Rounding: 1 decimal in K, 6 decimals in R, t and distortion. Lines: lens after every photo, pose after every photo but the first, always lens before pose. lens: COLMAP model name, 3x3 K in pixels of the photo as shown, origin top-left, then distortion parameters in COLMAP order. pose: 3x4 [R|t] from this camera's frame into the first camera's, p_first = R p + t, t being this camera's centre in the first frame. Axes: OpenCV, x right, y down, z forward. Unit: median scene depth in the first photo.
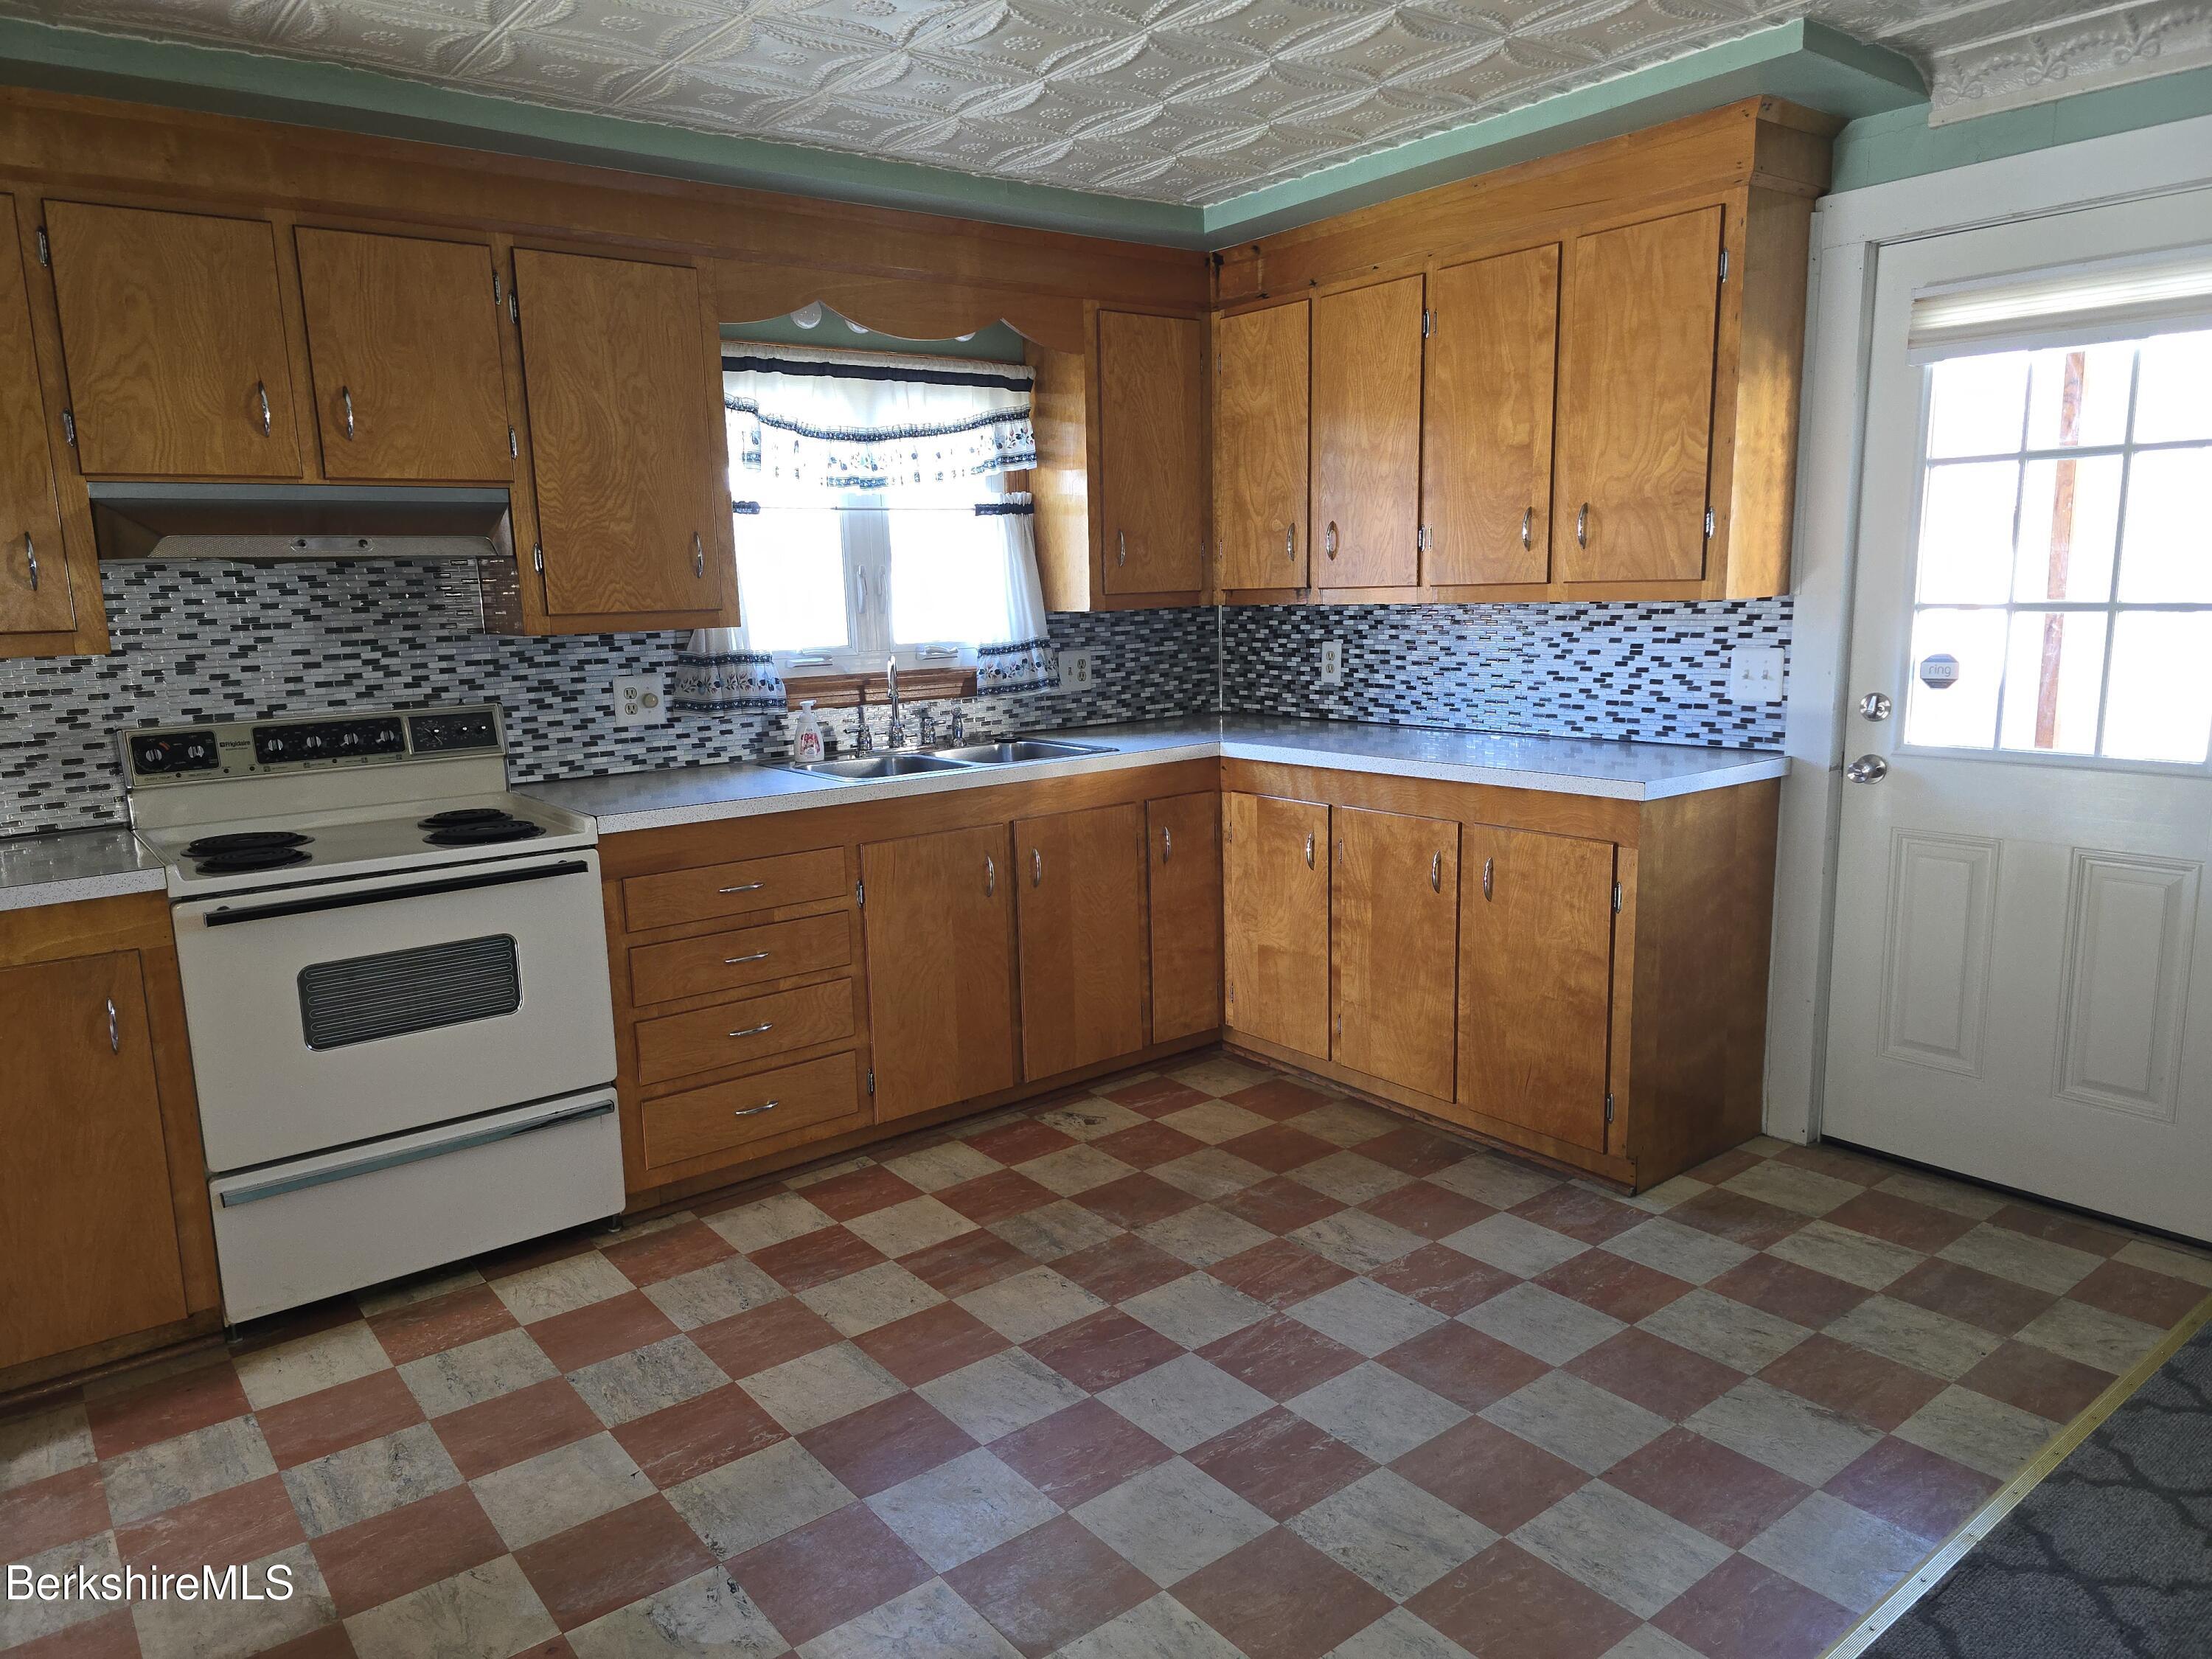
lens RADIAL K [[1499.5, 0, 1100.5], [0, 1499.5, 833.0], [0, 0, 1]] dist [0.040397, -0.012888]
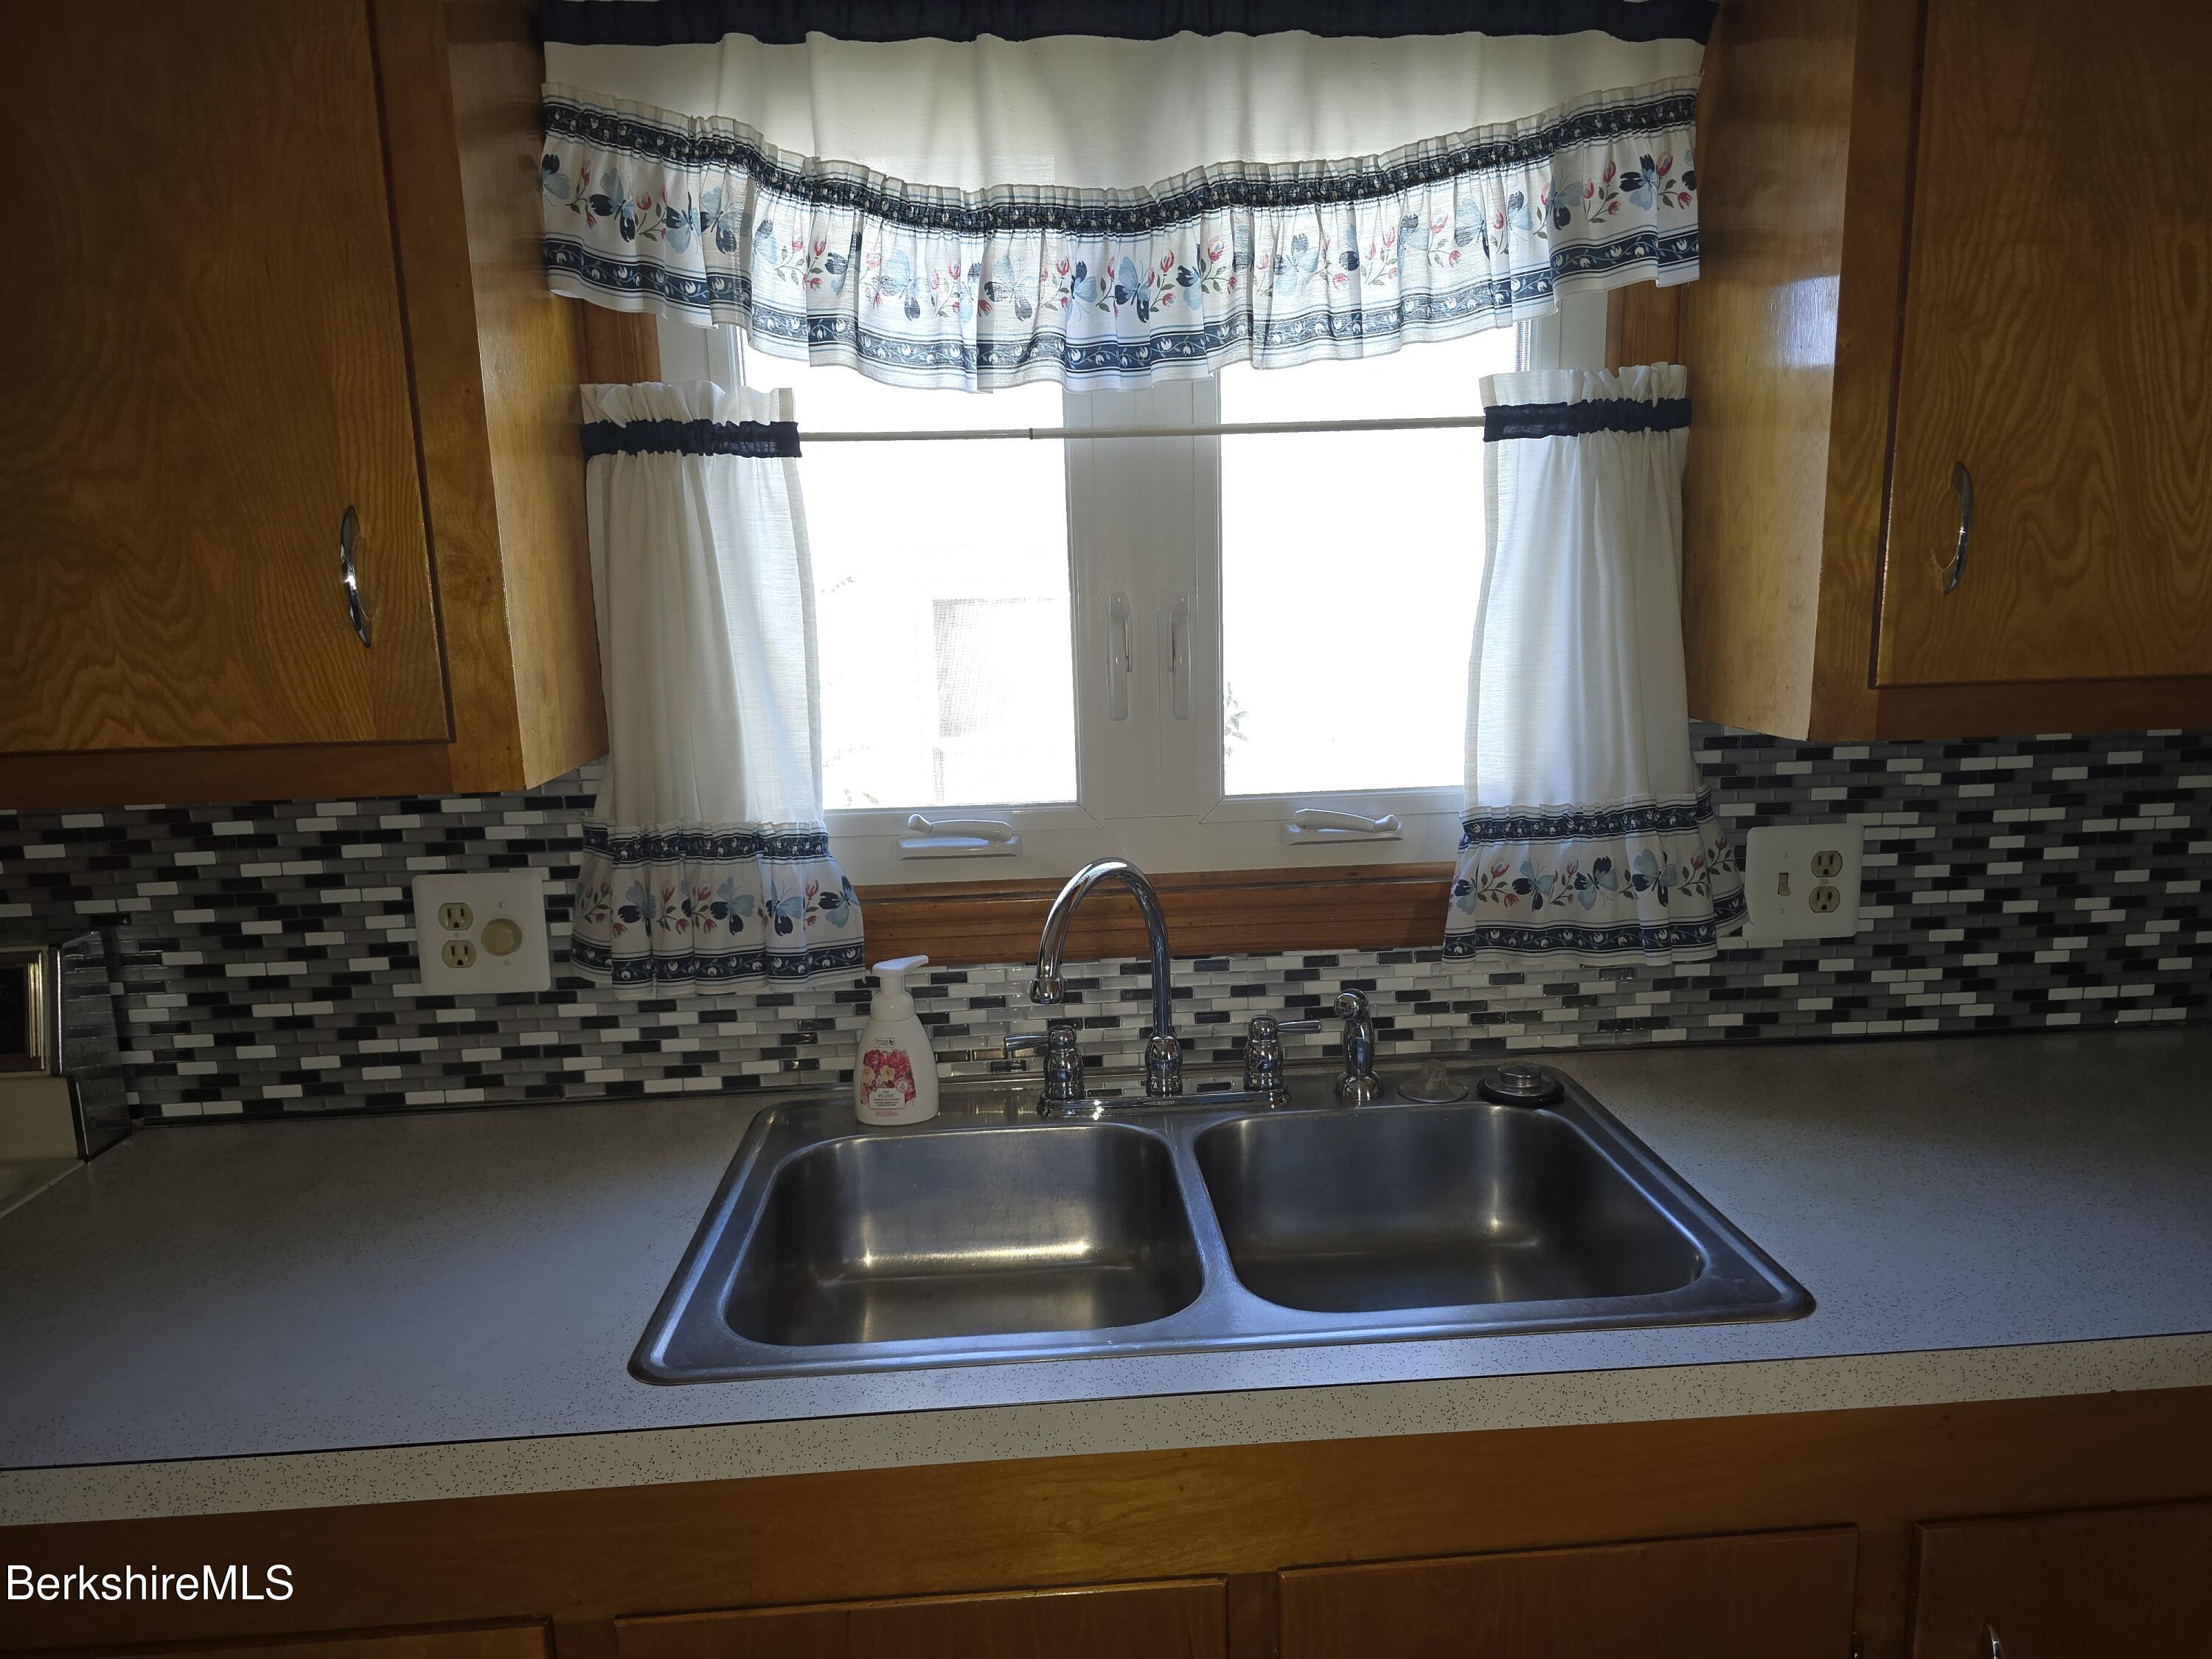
lens RADIAL K [[1499.5, 0, 1120.1], [0, 1499.5, 846.9], [0, 0, 1]] dist [0.040397, -0.012888]
pose [[0.827387, 0.102500, -0.552199, 0.047442], [-0.088330, 0.994718, 0.052291, -0.128642], [0.554642, 0.005511, 0.832071, 0.664224]]
